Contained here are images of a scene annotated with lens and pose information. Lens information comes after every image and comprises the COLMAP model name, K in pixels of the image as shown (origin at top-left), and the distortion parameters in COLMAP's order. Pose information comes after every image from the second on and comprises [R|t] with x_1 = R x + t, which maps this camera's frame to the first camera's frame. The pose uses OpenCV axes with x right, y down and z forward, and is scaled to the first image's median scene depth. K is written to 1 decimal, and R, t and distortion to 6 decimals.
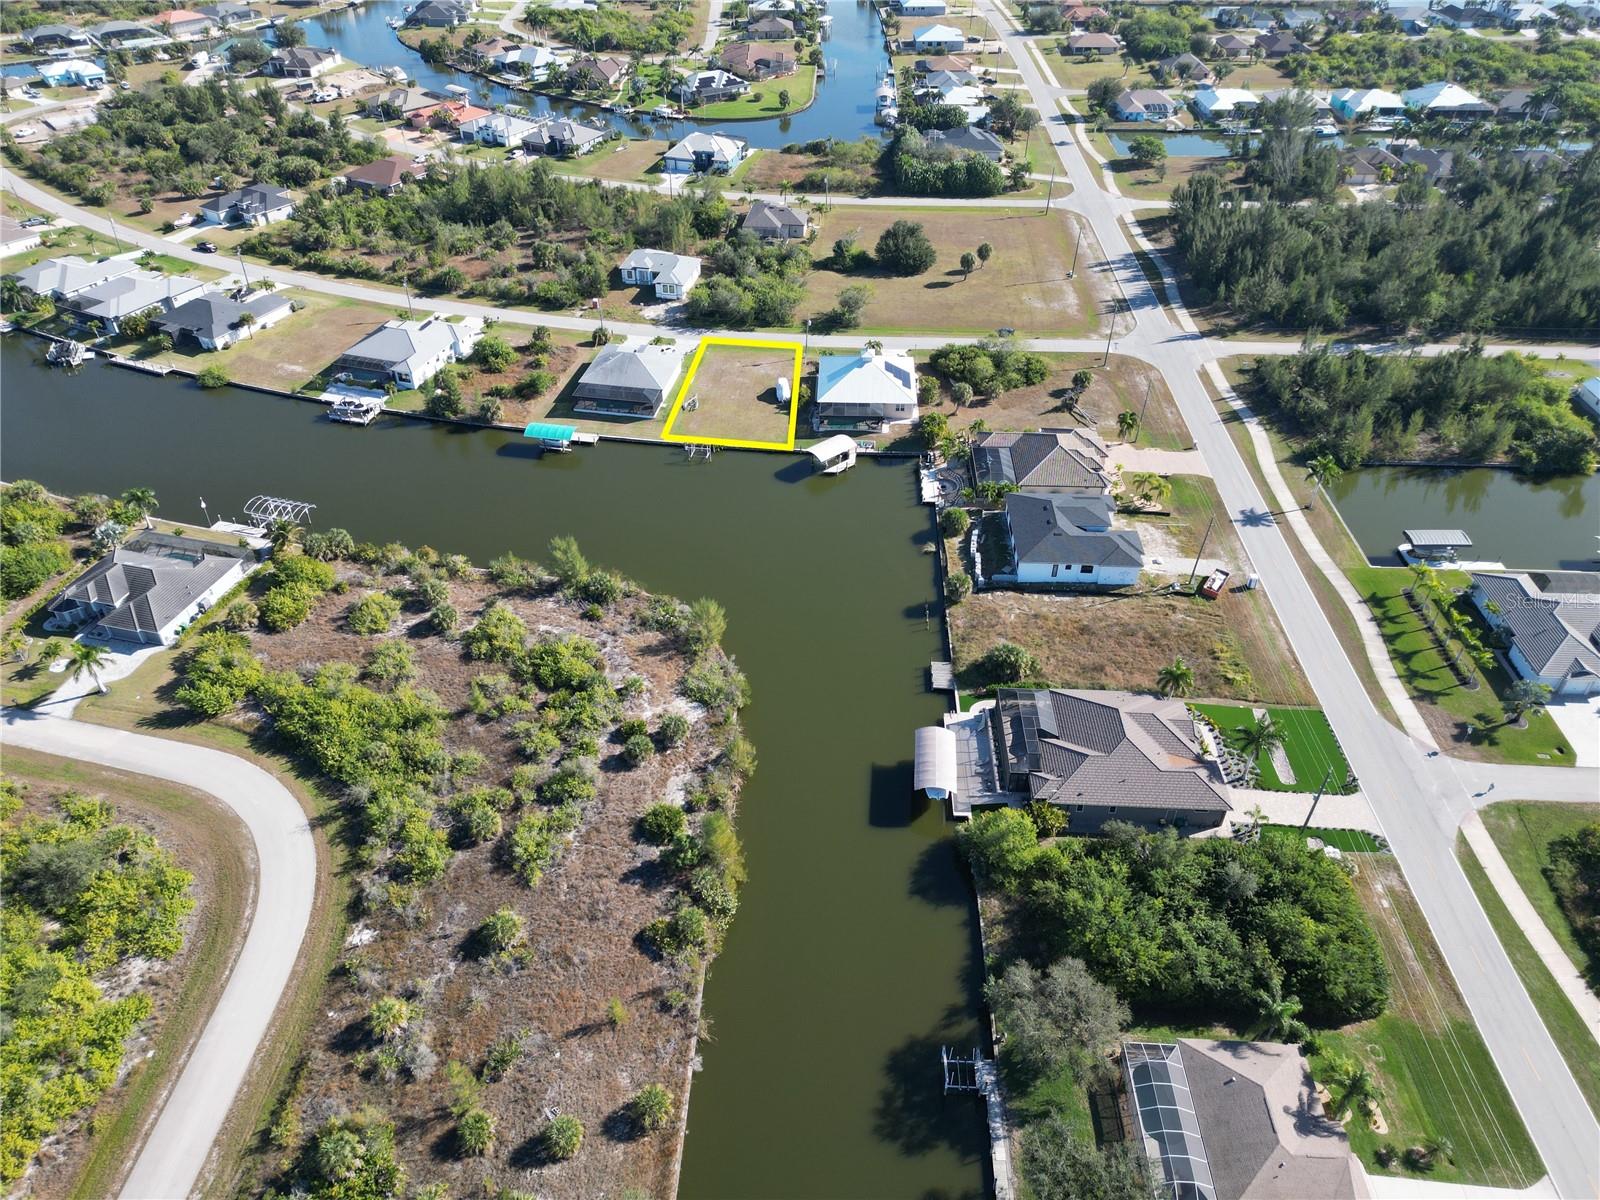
lens RADIAL K [[1113.0, 0, 795.0], [0, 1113.0, 599.0], [0, 0, 1]] dist [0.079358, -0.078451]
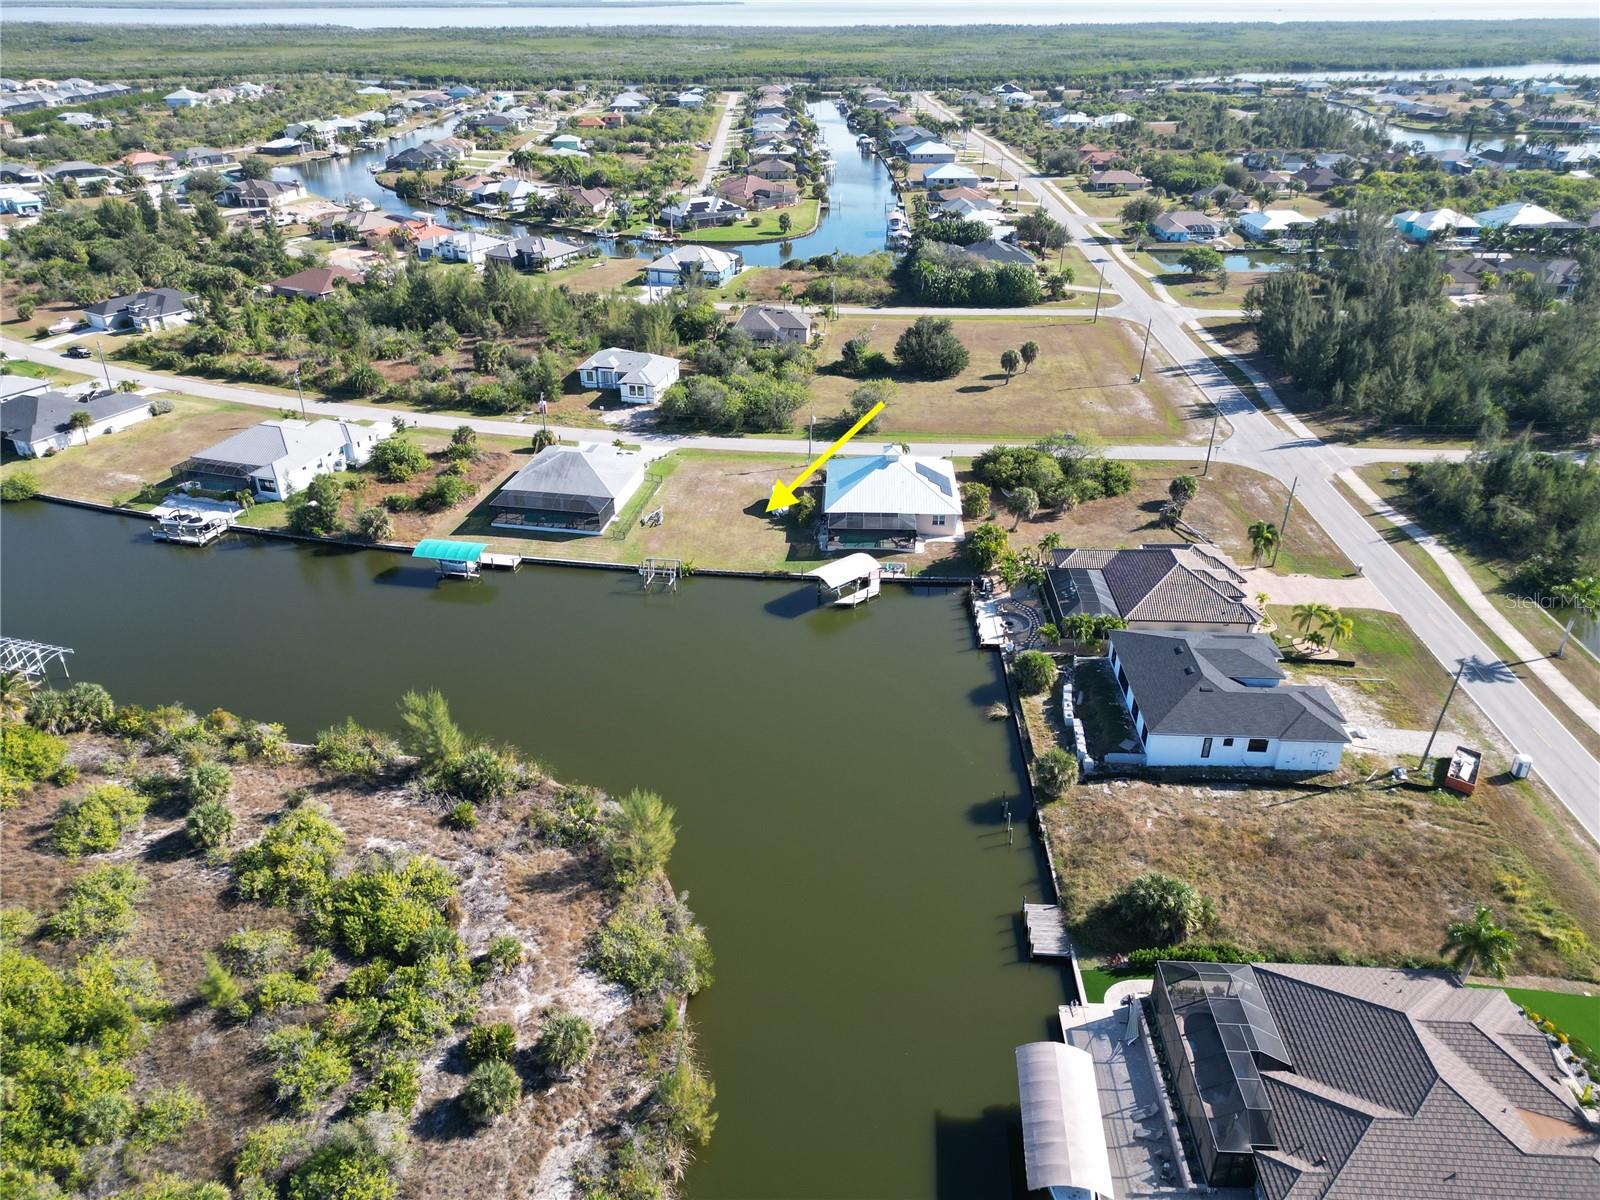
lens RADIAL K [[1113.0, 0, 795.0], [0, 1113.0, 599.0], [0, 0, 1]] dist [0.079358, -0.078451]
pose [[0.999995, 0.000325, -0.003168, 0.002478], [-0.000822, 0.987419, -0.158125, -0.005534], [0.003077, 0.158127, 0.987414, 0.261829]]
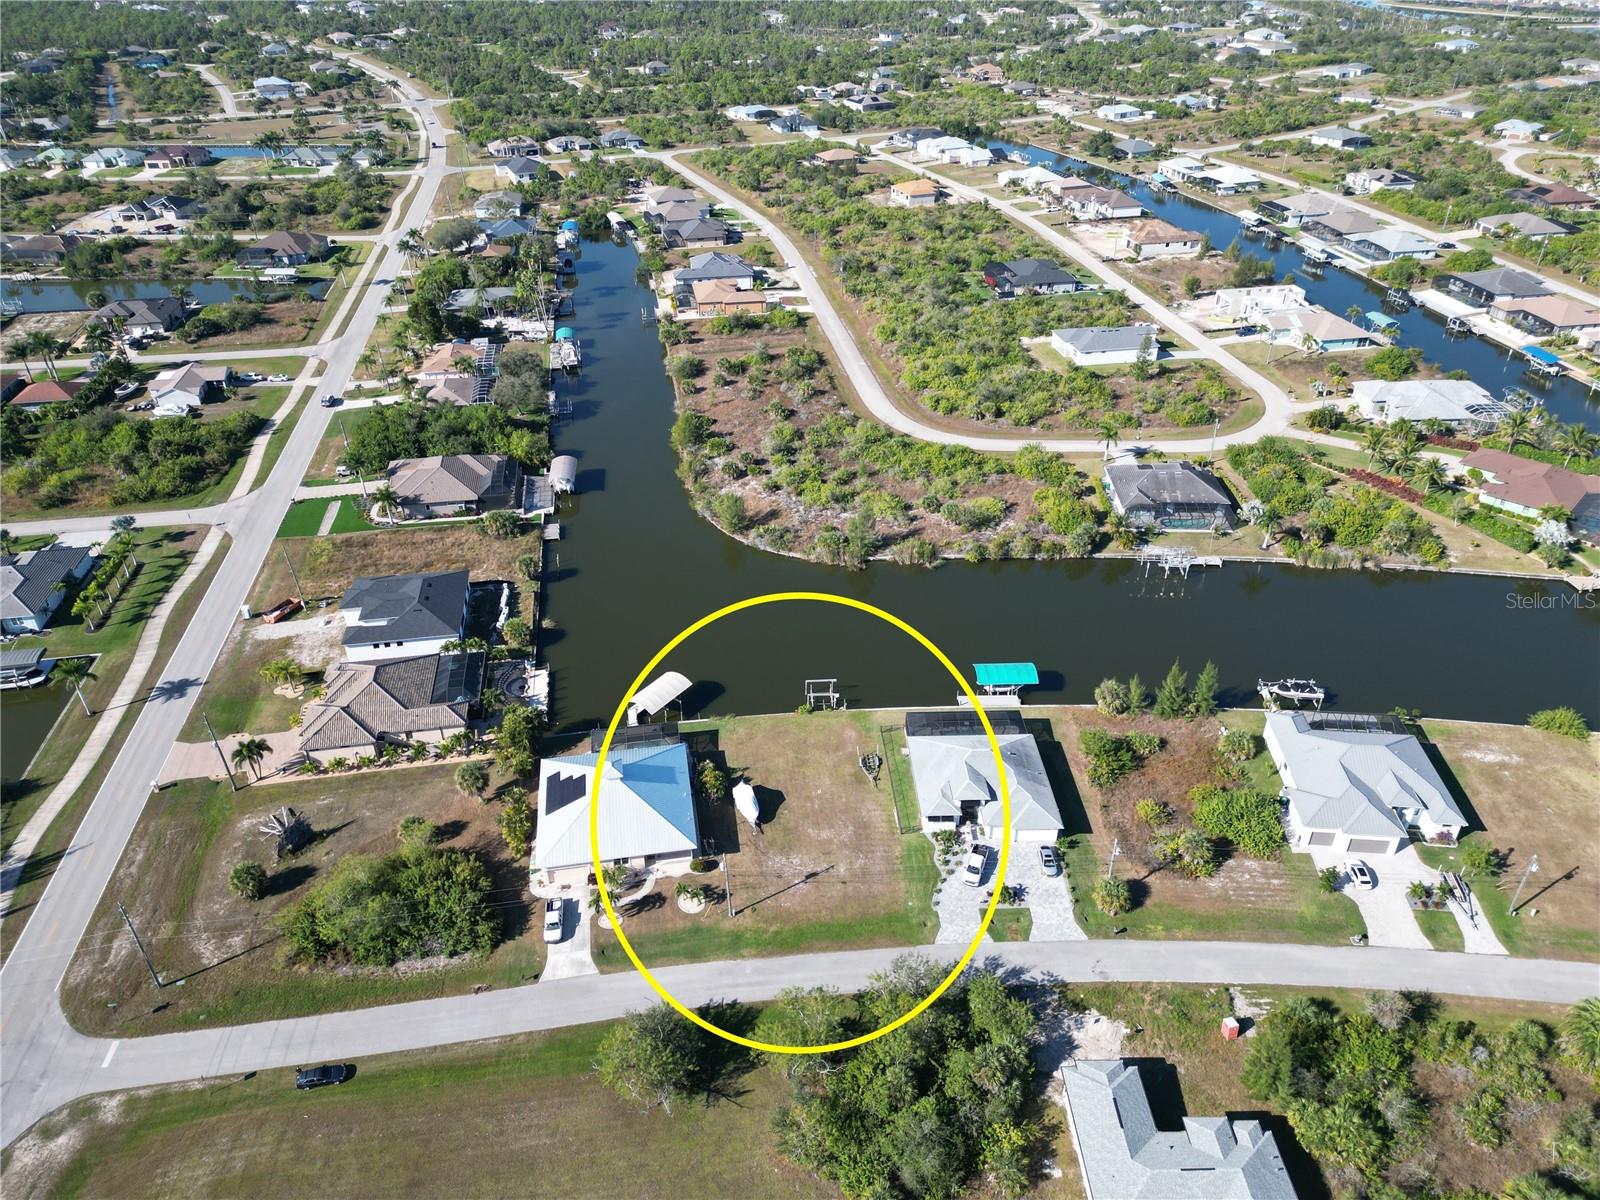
lens RADIAL K [[1113.0, 0, 795.0], [0, 1113.0, 599.0], [0, 0, 1]] dist [0.079358, -0.078451]
pose [[-0.978873, 0.114296, -0.169542, 0.054827], [-0.118966, 0.356016, 0.926876, -0.785847], [0.166298, 0.927464, -0.334897, 1.043979]]
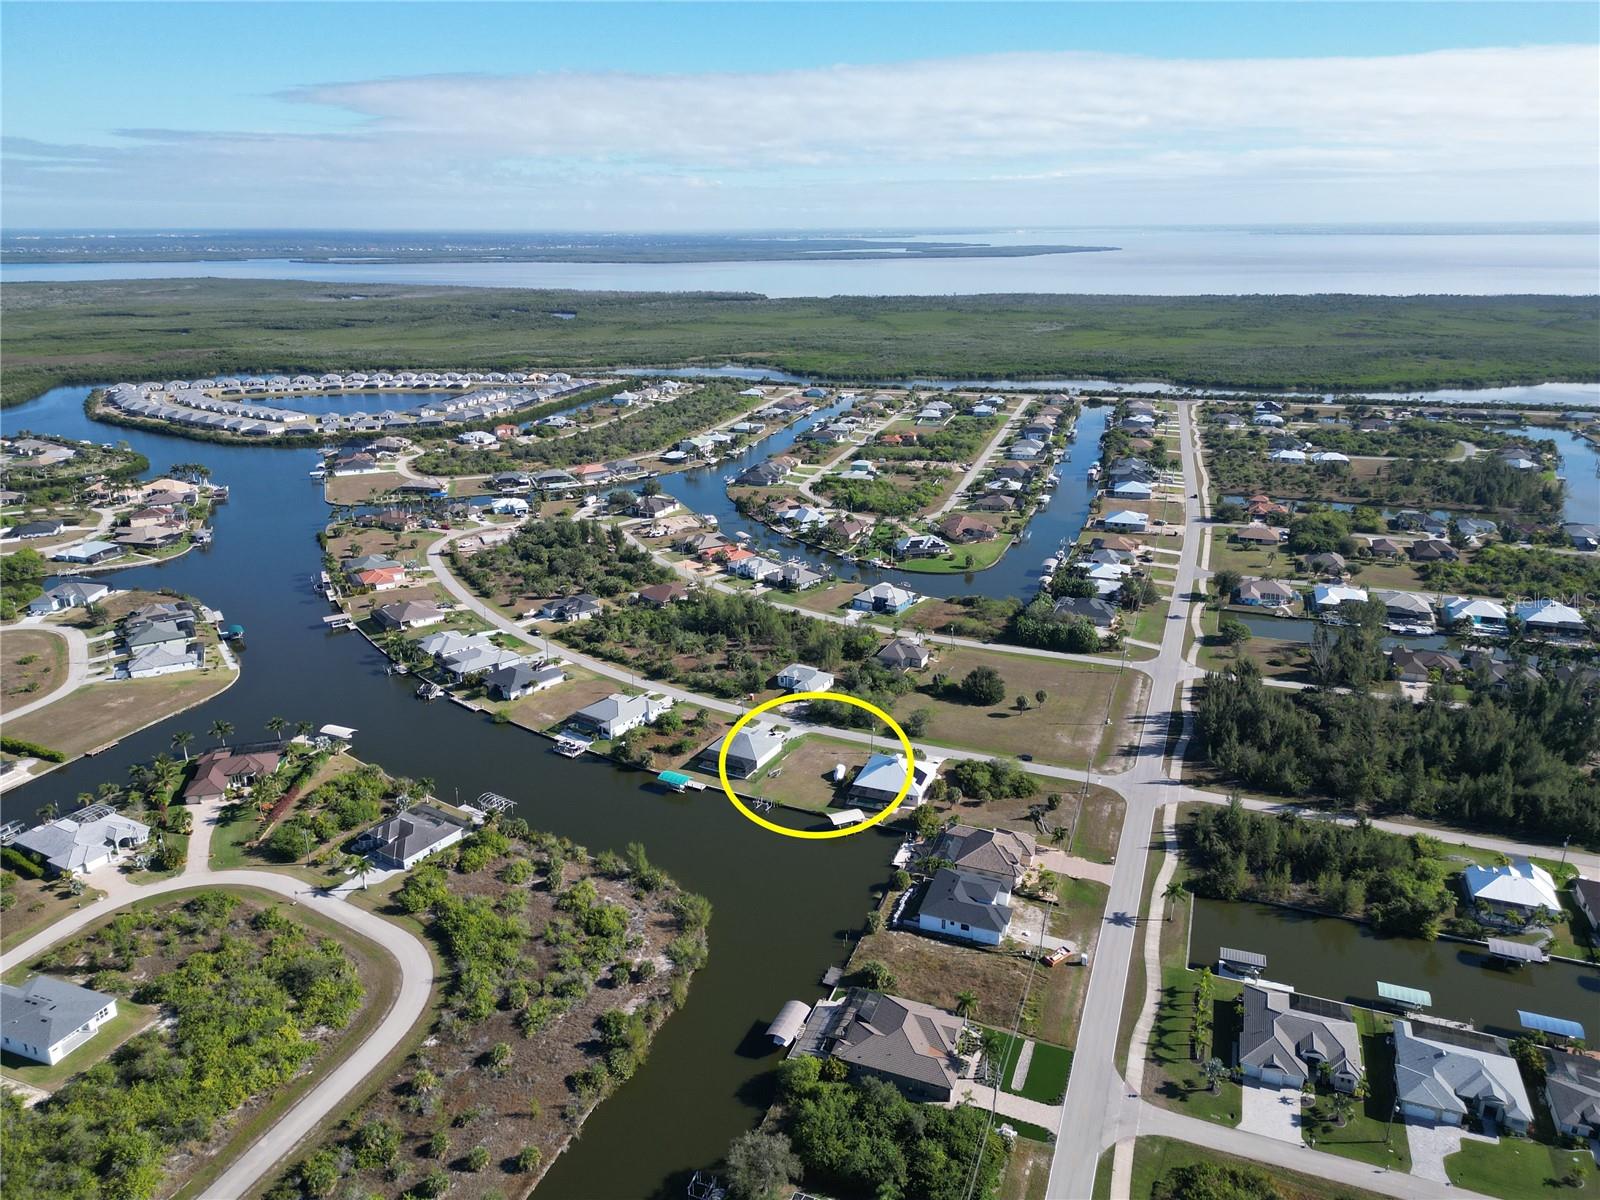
lens RADIAL K [[1117.8, 0, 794.8], [0, 1117.8, 584.1], [0, 0, 1]] dist [0.090993, -0.104549]
pose [[0.947527, 0.092657, -0.305953, 0.328744], [-0.189889, 0.933064, -0.305505, 0.033216], [0.257167, 0.347571, 0.901698, -0.367422]]
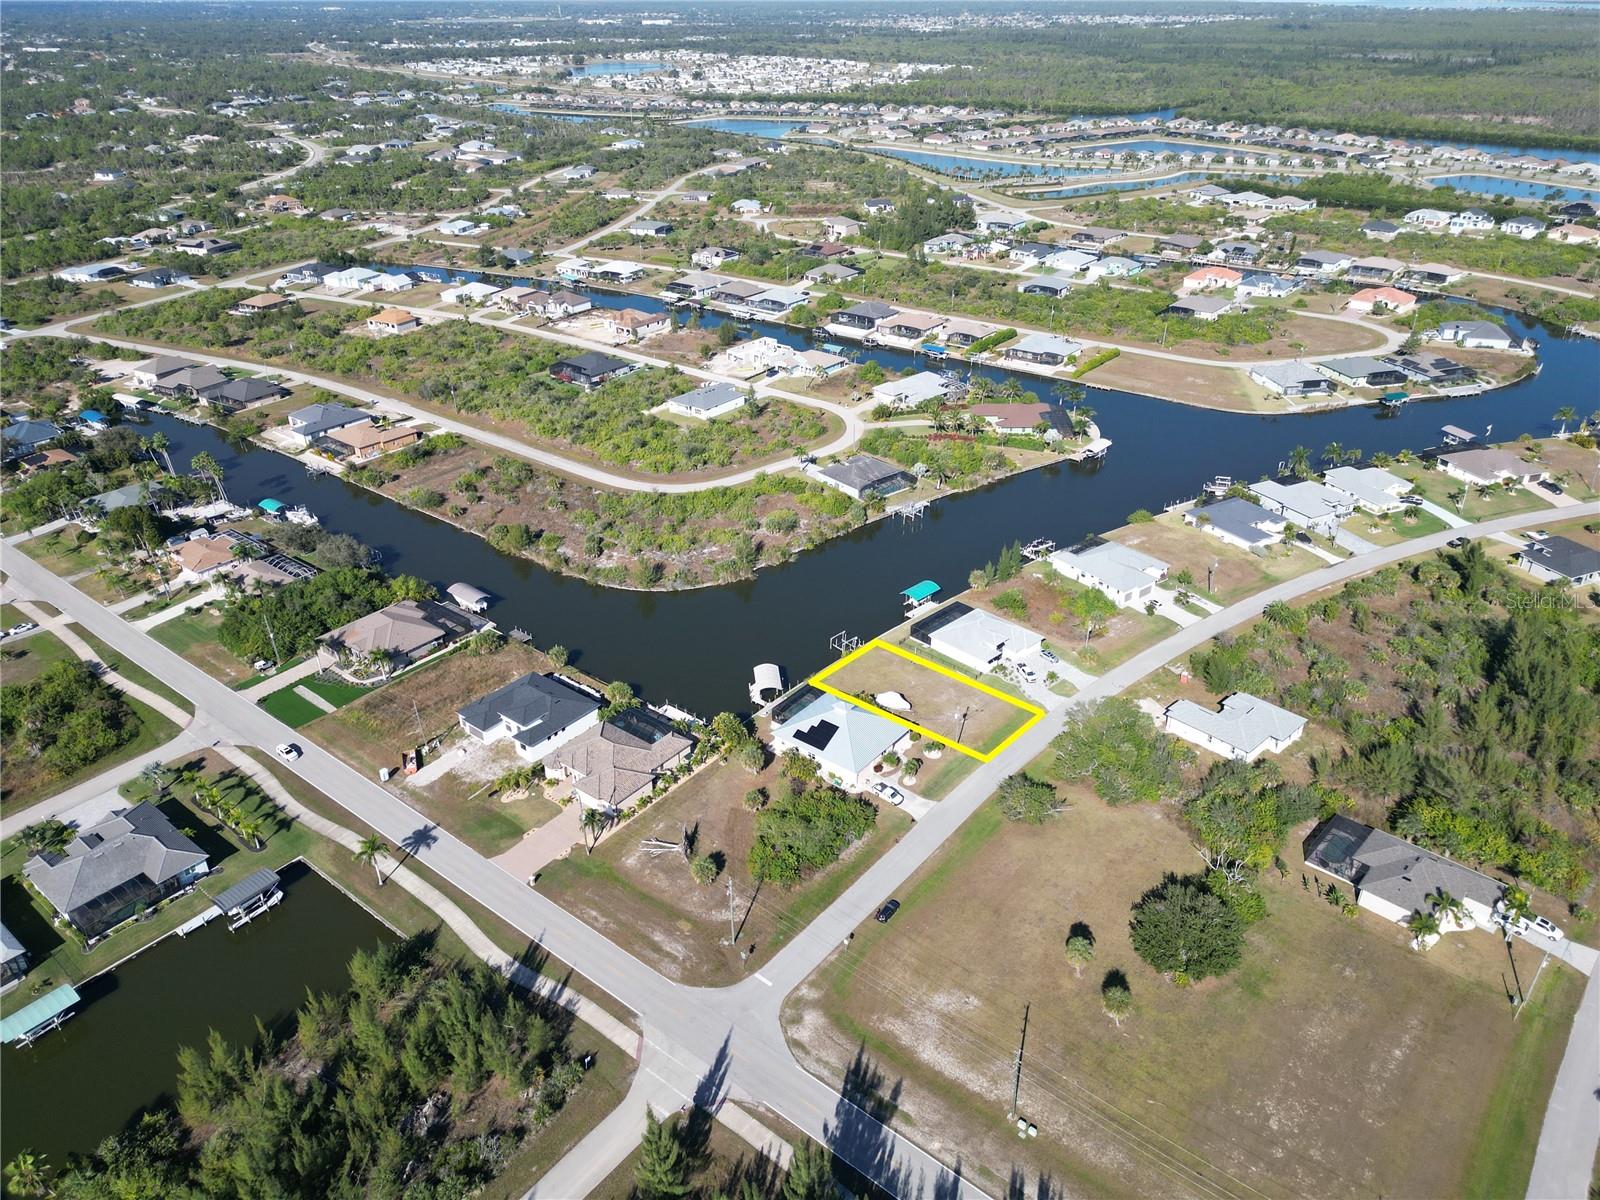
lens RADIAL K [[1113.0, 0, 795.0], [0, 1113.0, 599.0], [0, 0, 1]] dist [0.079358, -0.078451]
pose [[-0.589134, 0.391285, -0.706977, 0.666294], [-0.485018, 0.528547, 0.696703, -0.834953], [0.646281, 0.753348, -0.121605, 0.933449]]
